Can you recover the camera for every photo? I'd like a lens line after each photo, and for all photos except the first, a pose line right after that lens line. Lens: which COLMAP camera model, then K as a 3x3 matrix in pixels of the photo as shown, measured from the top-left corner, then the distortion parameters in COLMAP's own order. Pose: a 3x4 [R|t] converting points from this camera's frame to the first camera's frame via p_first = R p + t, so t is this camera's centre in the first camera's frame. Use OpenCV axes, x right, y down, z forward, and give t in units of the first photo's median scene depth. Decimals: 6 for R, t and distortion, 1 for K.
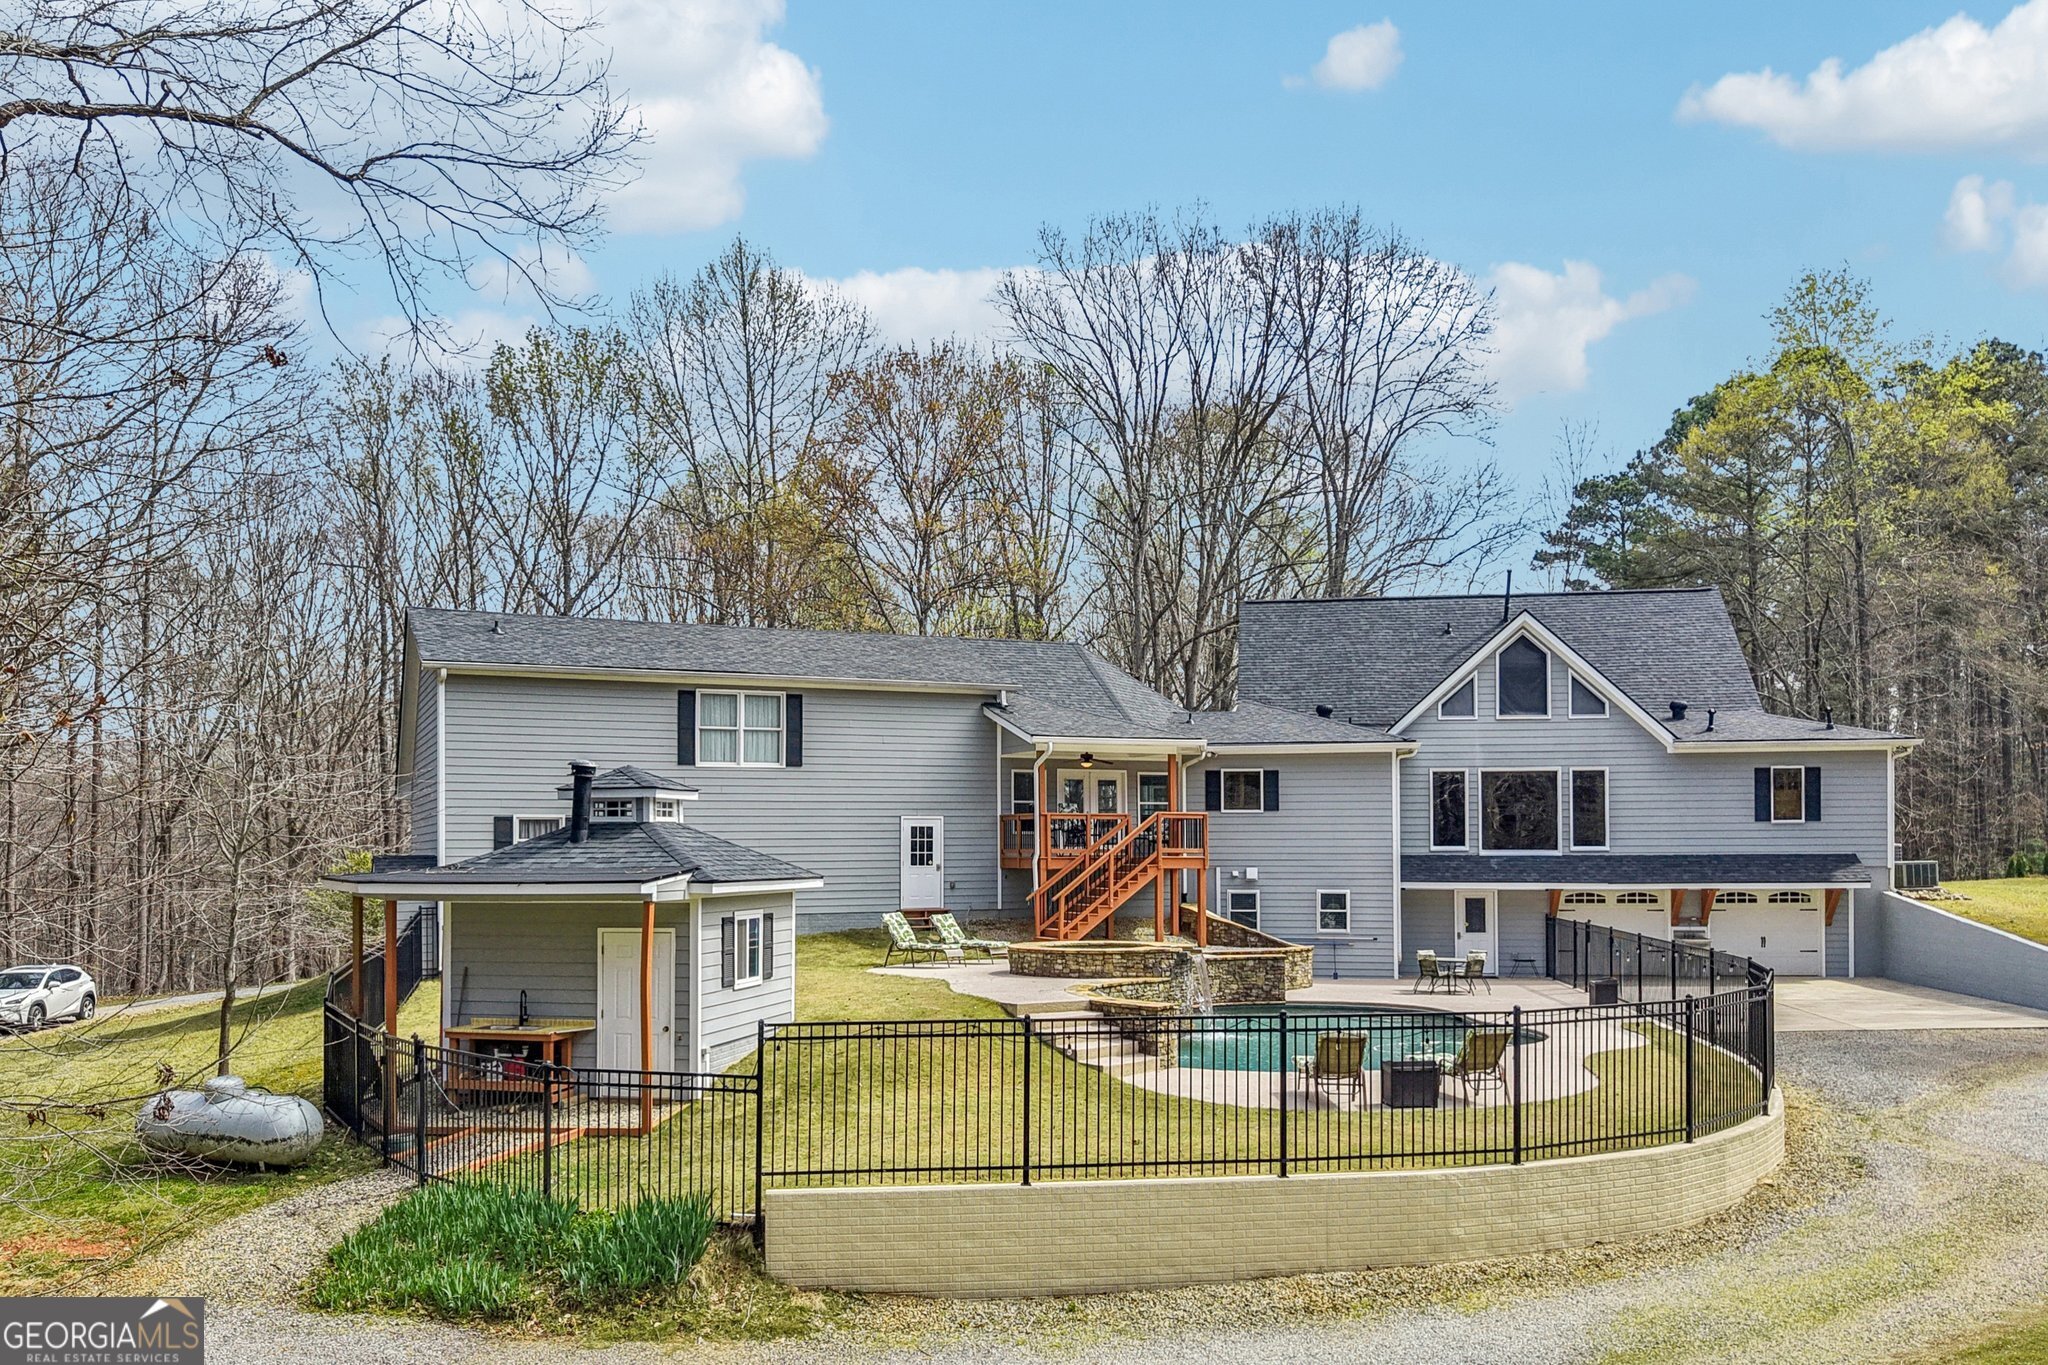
lens RADIAL K [[1617.8, 0, 1021.2], [0, 1617.8, 805.3], [0, 0, 1]] dist [0.000618, -0.002104]
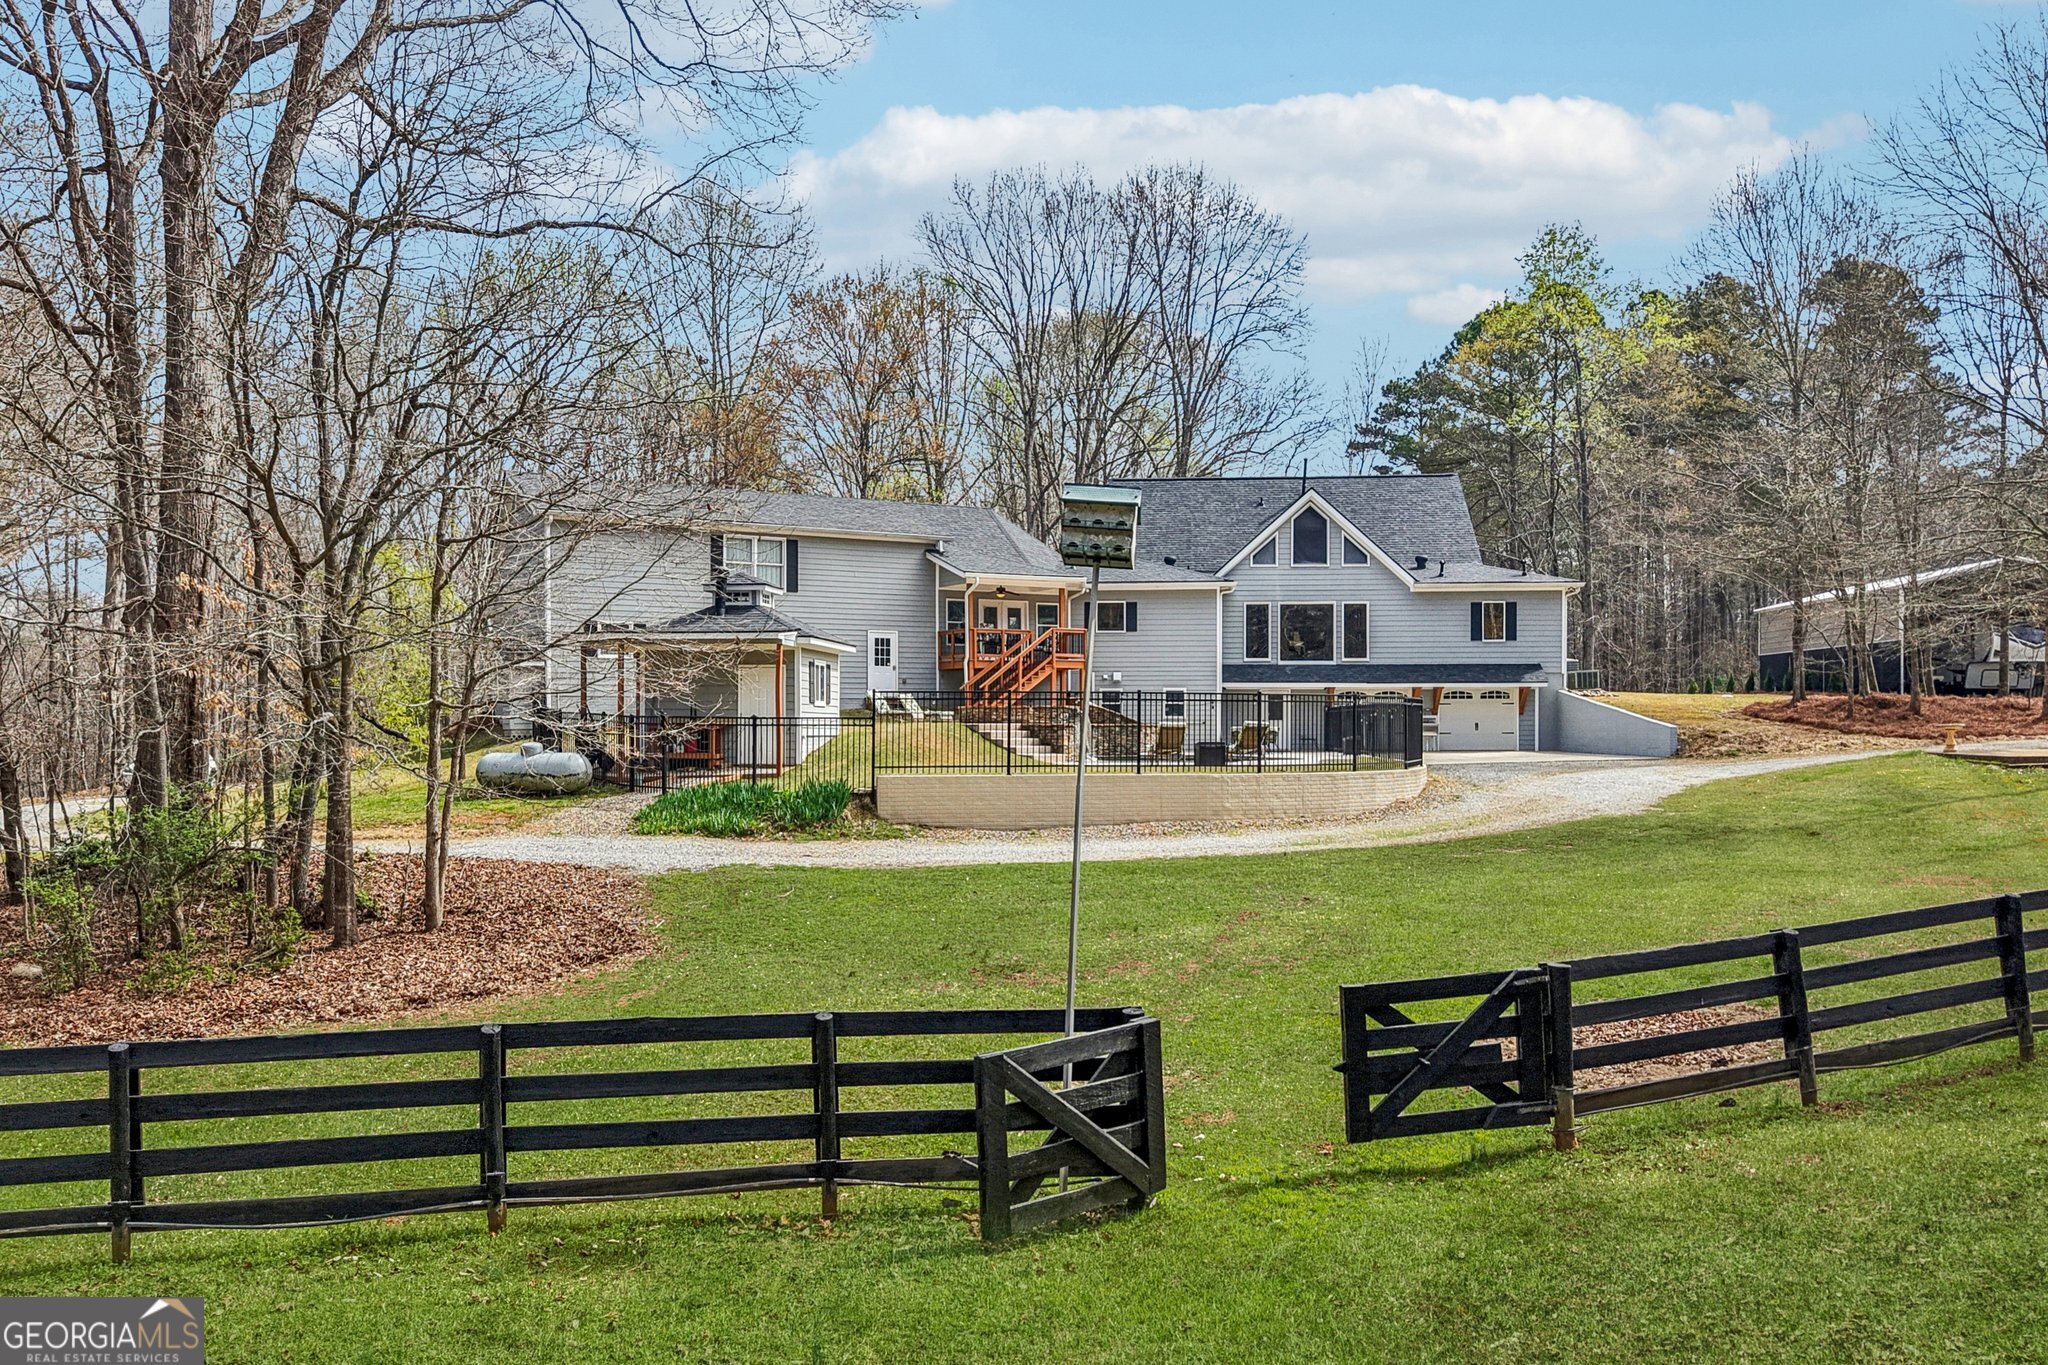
lens RADIAL K [[1582.0, 0, 1049.7], [0, 1582.0, 727.6], [0, 0, 1]] dist [0.087400, -0.002439]
pose [[0.994641, 0.000759, 0.103384, -0.055382], [-0.003902, 0.999536, 0.030202, 0.045355], [-0.103313, -0.030444, 0.994183, -0.345925]]
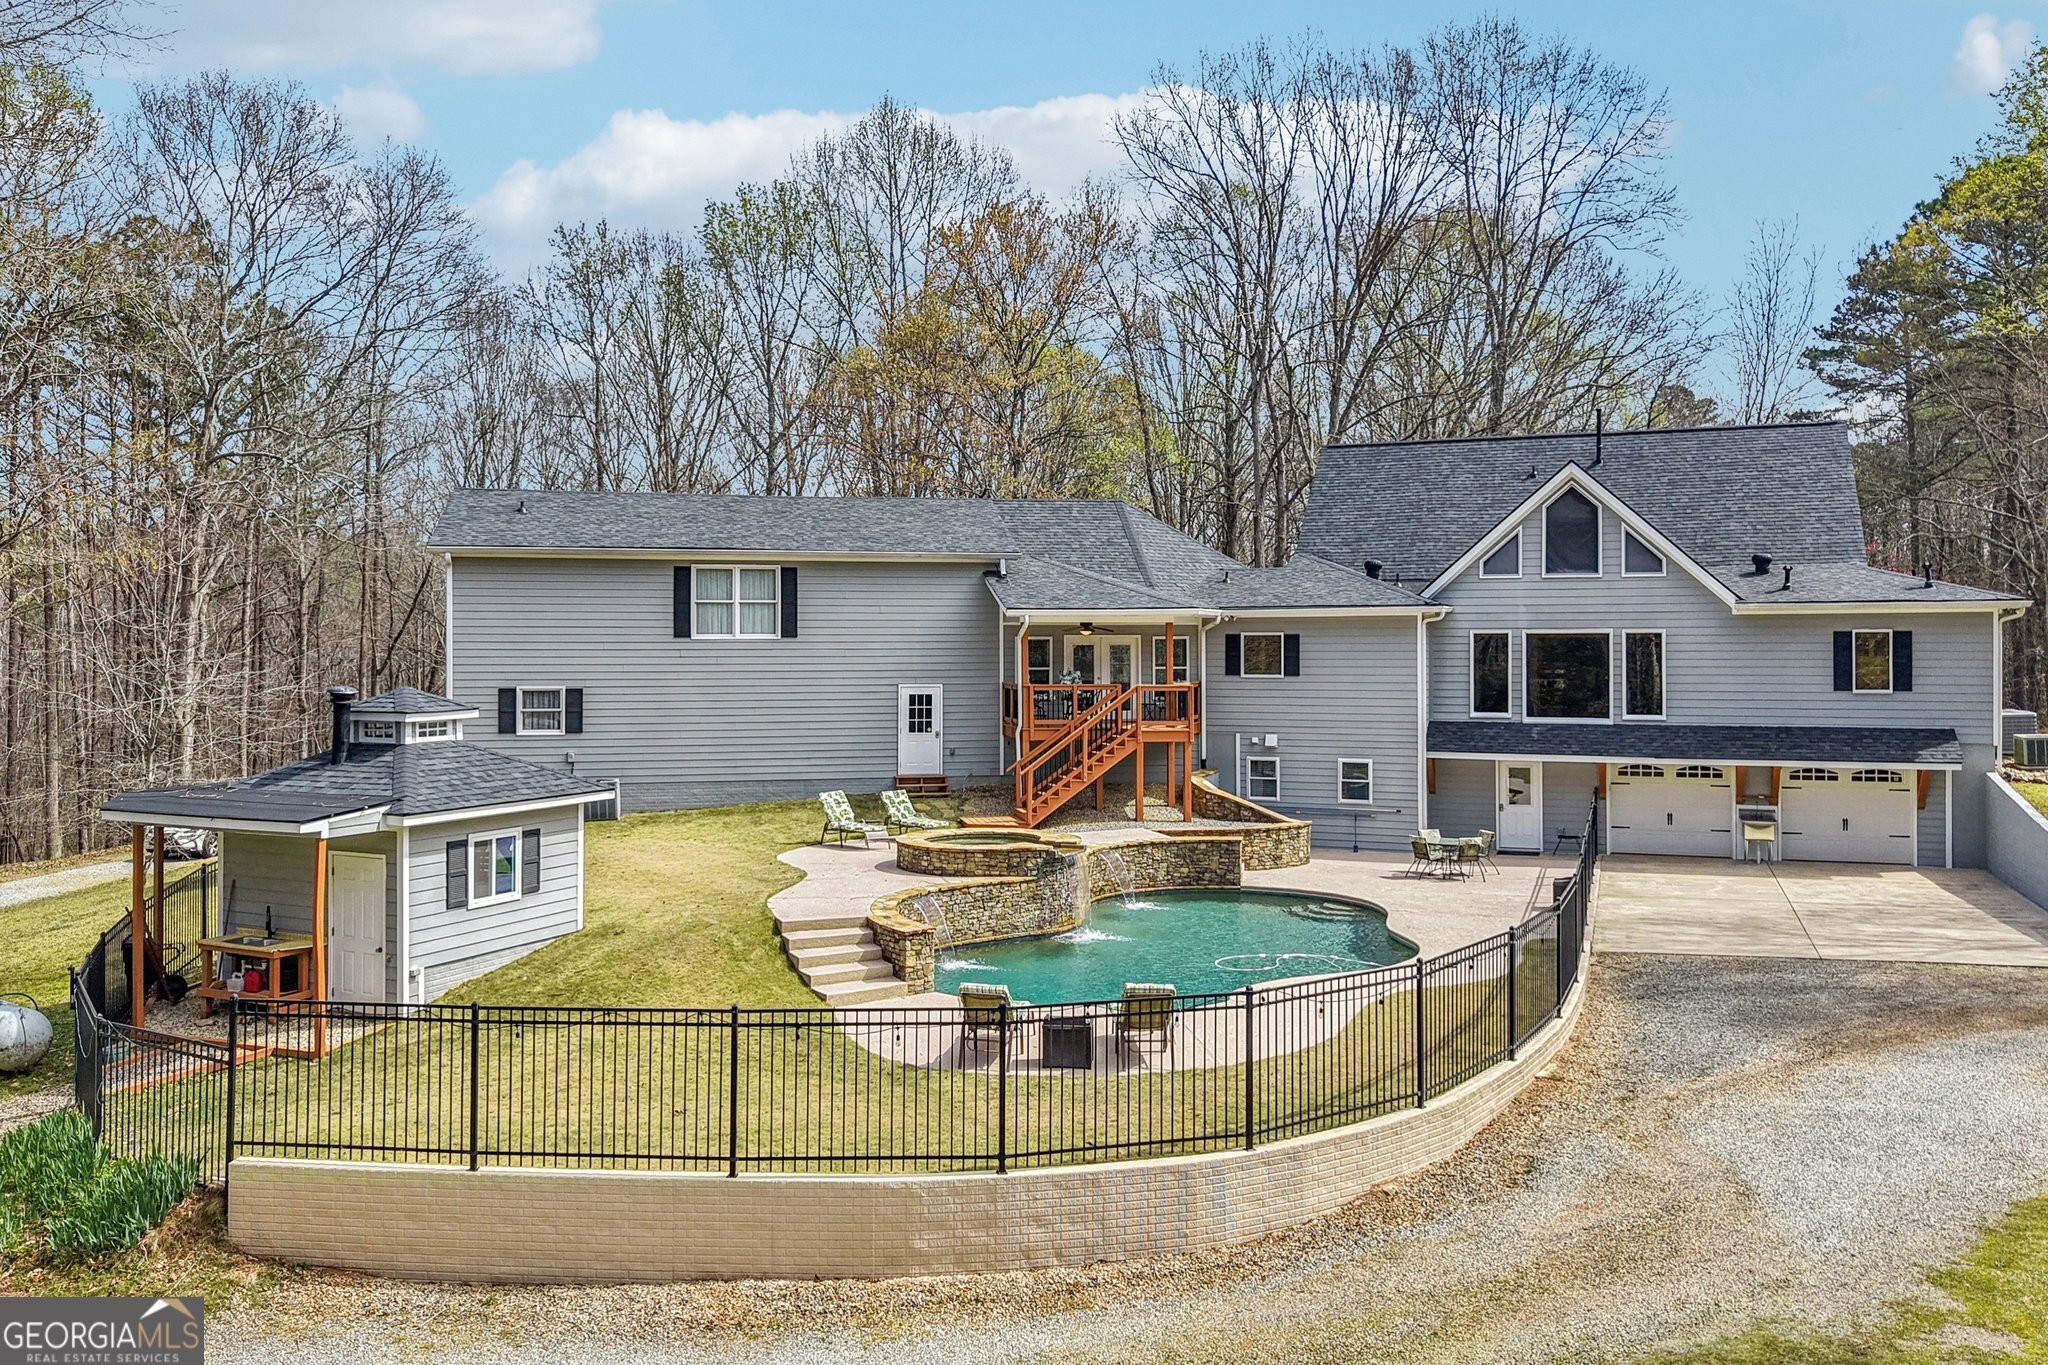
lens RADIAL K [[1571.1, 0, 1041.6], [0, 1571.1, 634.6], [0, 0, 1]] dist [0.009831, -0.013308]
pose [[0.976335, 0.000334, -0.216263, 0.211756], [0.005106, 0.999684, 0.024594, -0.045212], [0.216203, -0.025117, 0.976025, 0.049957]]
